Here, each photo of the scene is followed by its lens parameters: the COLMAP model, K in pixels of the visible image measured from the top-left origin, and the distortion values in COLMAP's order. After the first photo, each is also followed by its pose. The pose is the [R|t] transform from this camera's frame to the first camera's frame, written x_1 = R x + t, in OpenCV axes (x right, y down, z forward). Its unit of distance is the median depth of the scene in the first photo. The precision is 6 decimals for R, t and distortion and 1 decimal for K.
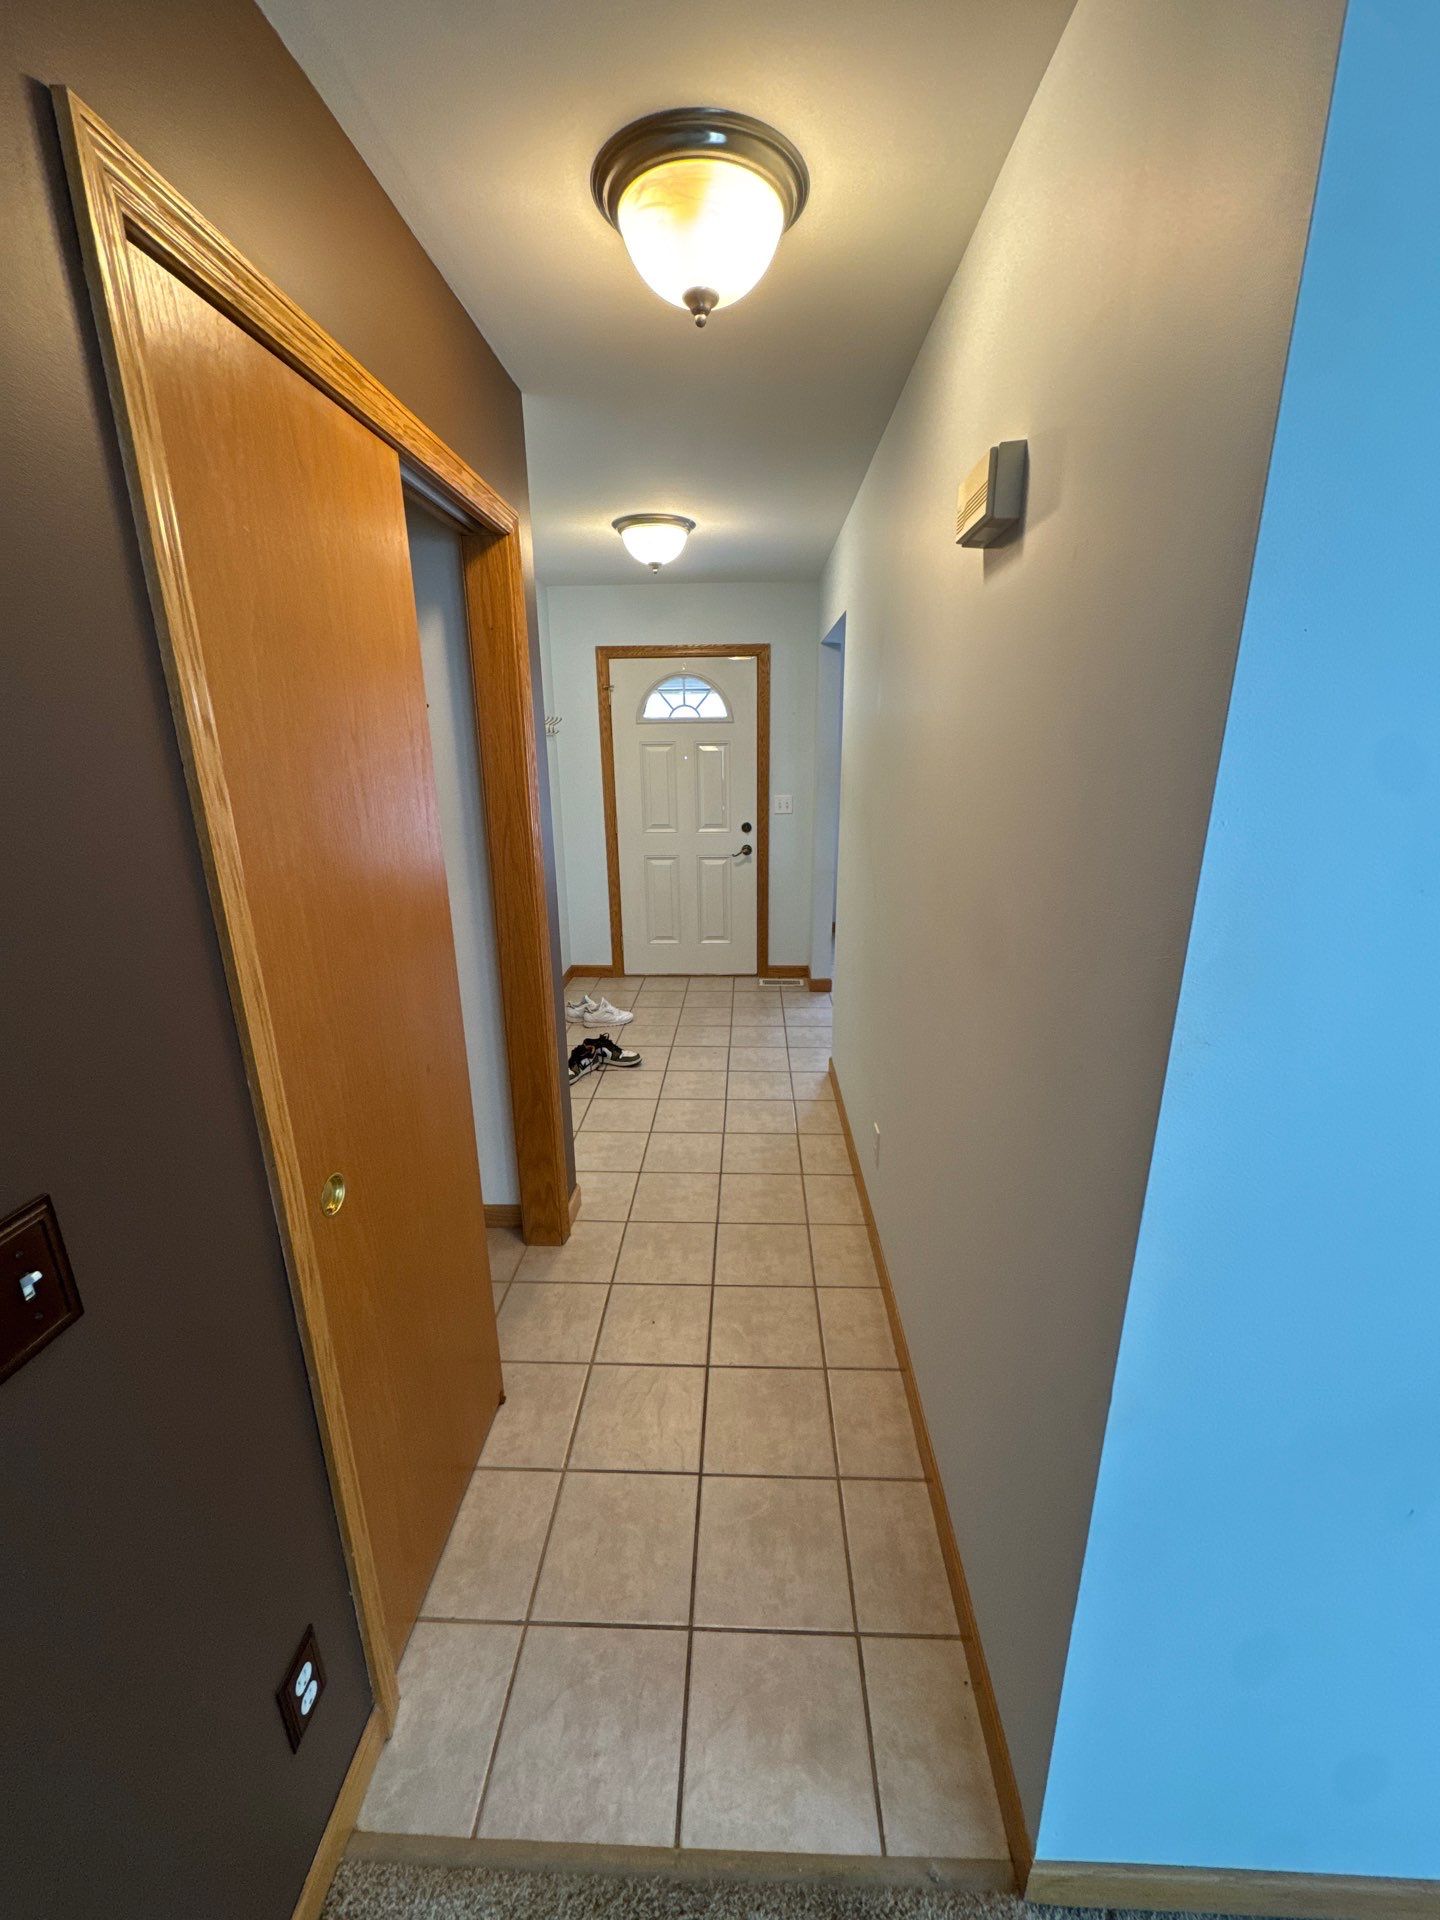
lens RADIAL K [[757.5, 0, 720.0], [0, 757.5, 960.0], [0, 0, 1]] dist [-0.001175, 0.000216]
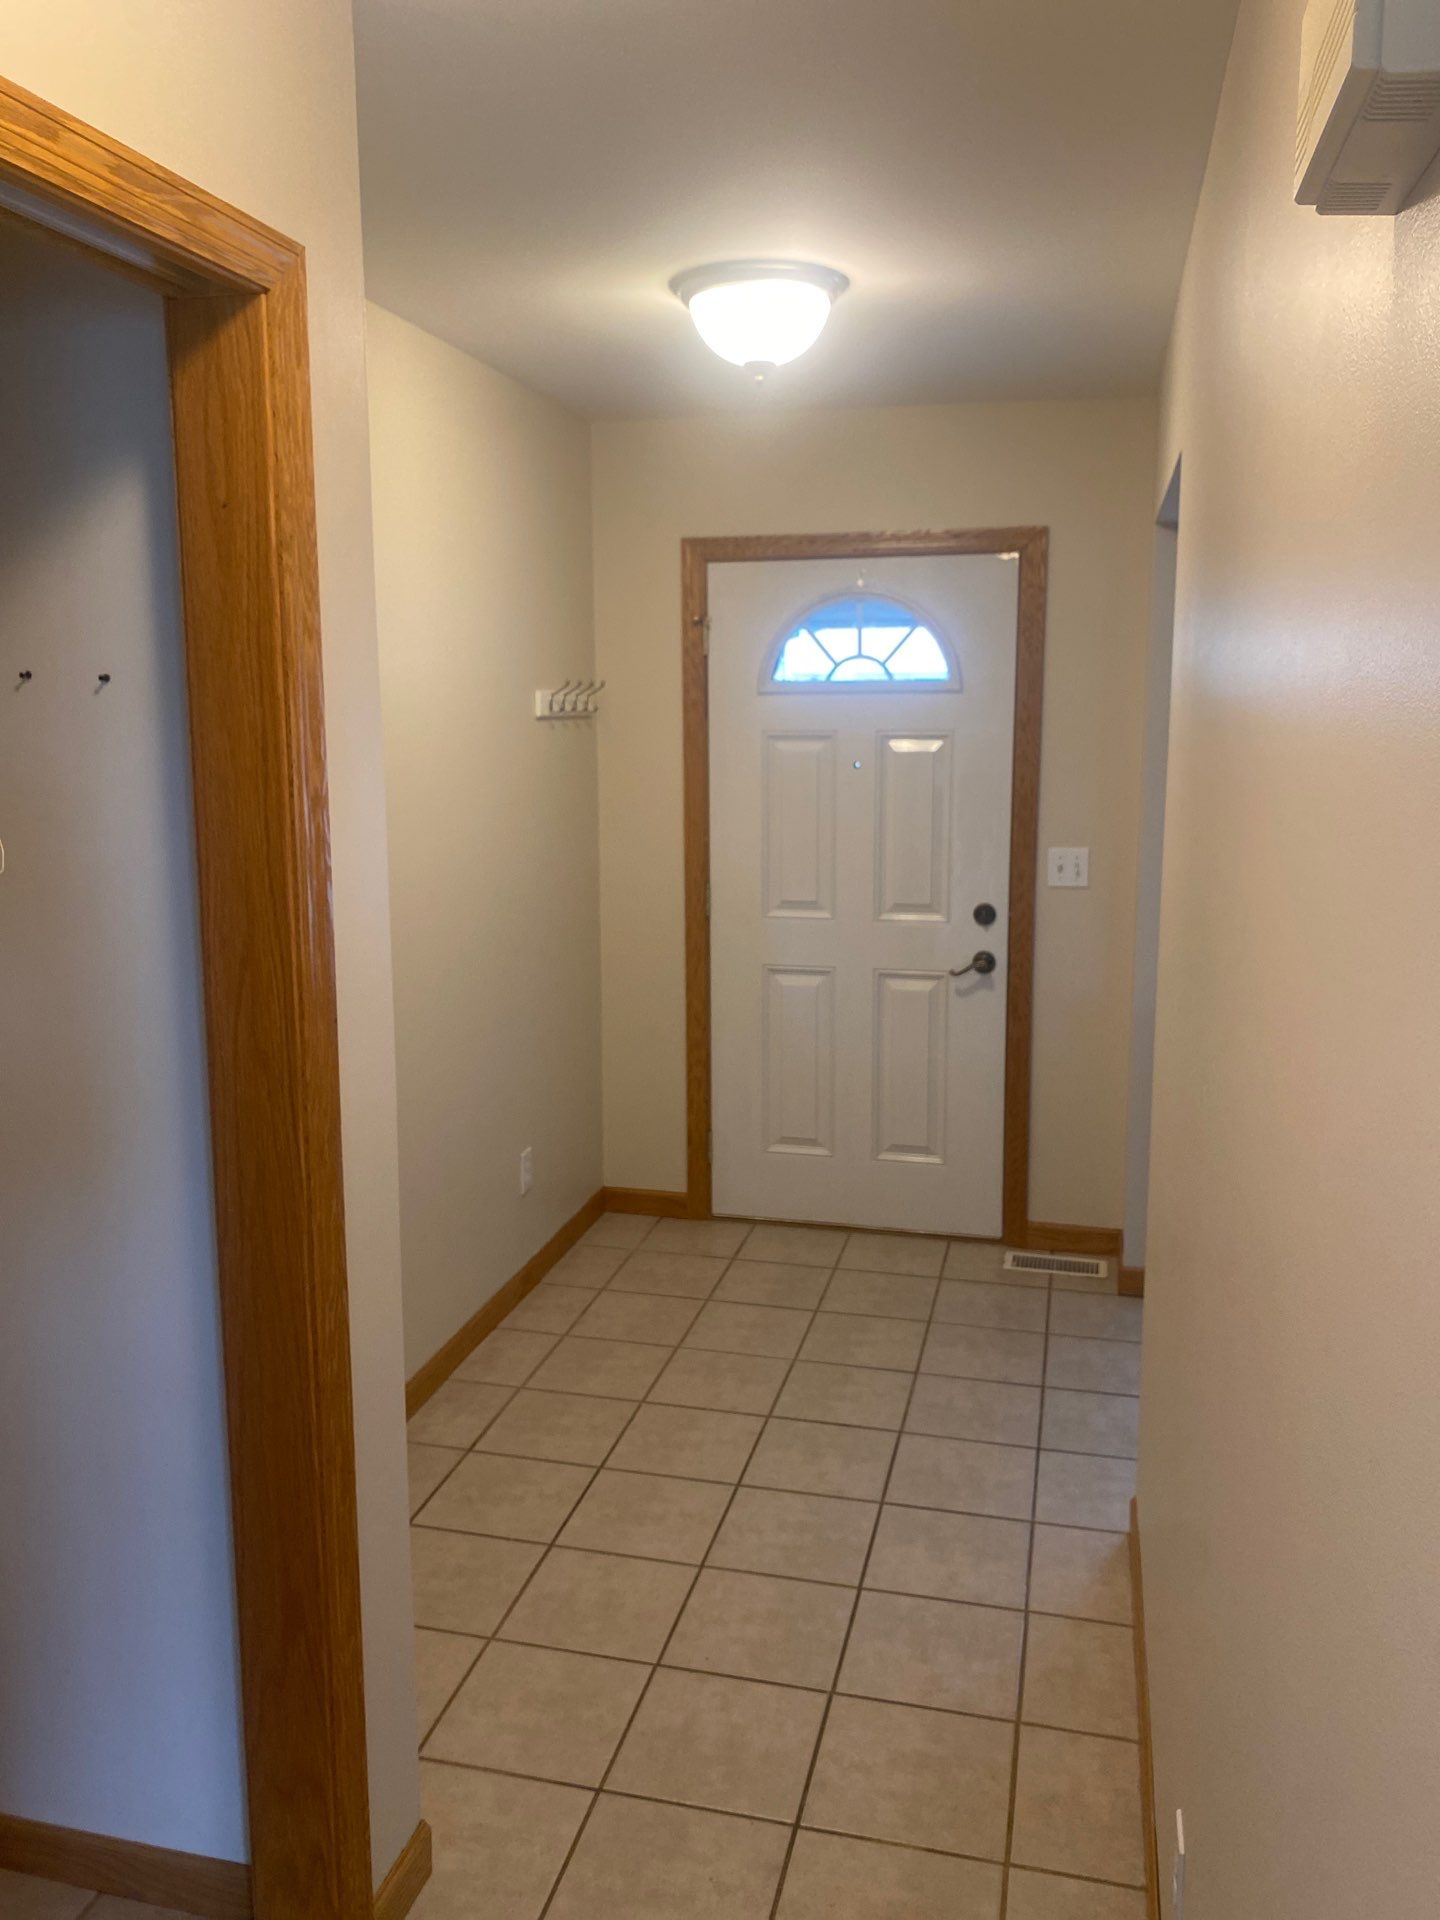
lens RADIAL K [[1465.0, 0, 719.1], [0, 1465.0, 932.5], [0, 0, 1]] dist [0.055859, -0.118057]
pose [[0.978903, 0.038515, -0.200664, 0.057927], [-0.063826, 0.990570, -0.121233, -0.048216], [0.194102, 0.131483, 0.972130, 0.114975]]
